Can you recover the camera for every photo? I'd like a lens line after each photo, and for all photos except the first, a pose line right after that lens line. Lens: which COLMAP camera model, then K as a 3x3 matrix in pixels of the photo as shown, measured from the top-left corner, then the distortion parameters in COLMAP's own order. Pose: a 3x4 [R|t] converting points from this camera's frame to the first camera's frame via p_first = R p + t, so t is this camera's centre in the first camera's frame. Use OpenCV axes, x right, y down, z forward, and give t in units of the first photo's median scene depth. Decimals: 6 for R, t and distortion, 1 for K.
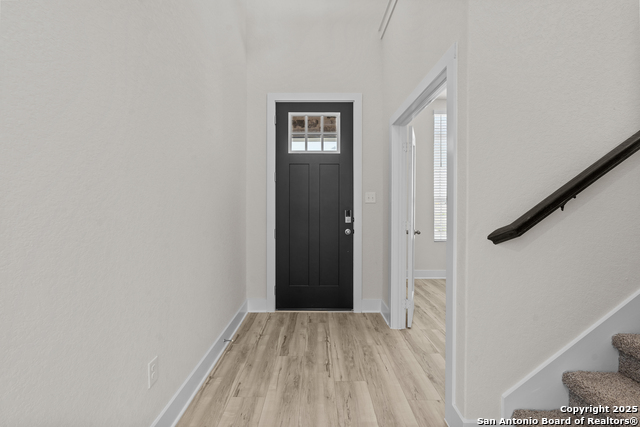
lens RADIAL K [[291.3, 0, 316.9], [0, 291.3, 207.5], [0, 0, 1]] dist [-0.006599, 0.001387]
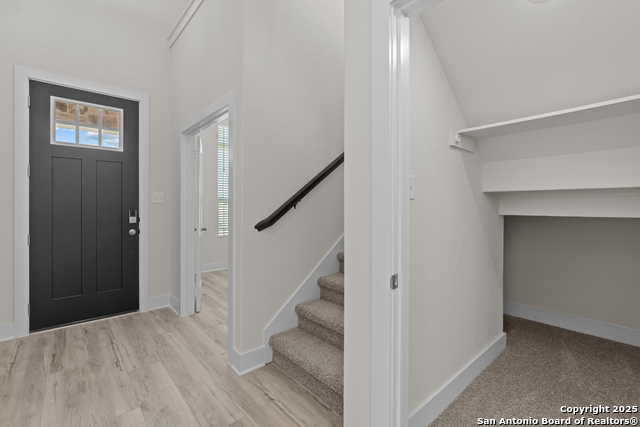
lens RADIAL K [[291.3, 0, 318.3], [0, 291.3, 207.7], [0, 0, 1]] dist [-0.006599, 0.001387]
pose [[0.753396, -0.002969, 0.657560, -0.078568], [0.002709, 0.999995, 0.001411, 0.001063], [-0.657561, 0.000719, 0.753401, -0.179703]]
